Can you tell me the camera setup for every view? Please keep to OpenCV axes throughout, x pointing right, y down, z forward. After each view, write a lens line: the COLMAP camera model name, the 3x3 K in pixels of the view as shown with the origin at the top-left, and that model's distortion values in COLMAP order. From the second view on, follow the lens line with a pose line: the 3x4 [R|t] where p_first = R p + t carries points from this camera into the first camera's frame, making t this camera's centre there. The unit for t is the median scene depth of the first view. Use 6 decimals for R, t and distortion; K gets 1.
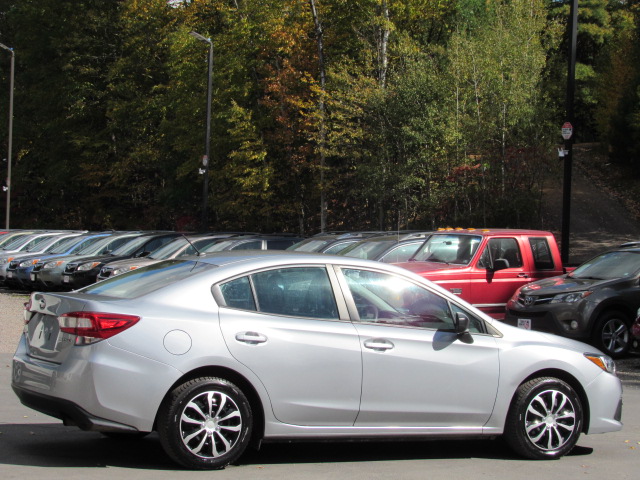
lens RADIAL K [[1614.4, 0, 320.0], [0, 1614.4, 240.0], [0, 0, 1]] dist [-0.127425, 0.957186]
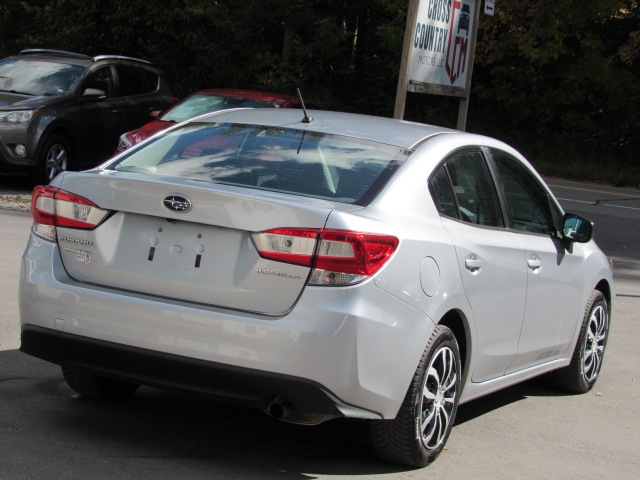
lens RADIAL K [[1614.4, 0, 320.0], [0, 1614.4, 240.0], [0, 0, 1]] dist [-0.127425, 0.957186]
pose [[0.775634, -0.001967, 0.631179, -0.494682], [-0.088782, 0.989713, 0.112186, -0.017005], [-0.624907, -0.143053, 0.767481, 0.513446]]
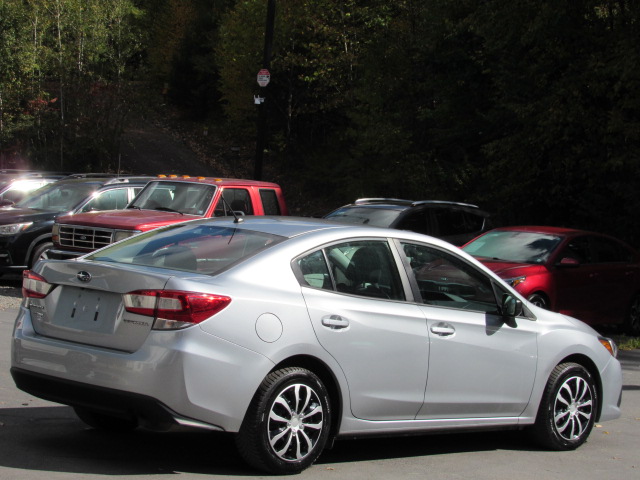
lens RADIAL K [[1614.4, 0, 320.0], [0, 1614.4, 240.0], [0, 0, 1]] dist [-0.127425, 0.957186]
pose [[0.946684, 0.030891, 0.320681, -0.320633], [-0.044167, 0.998438, 0.034207, -0.012638], [-0.319123, -0.046547, 0.946570, 0.173964]]
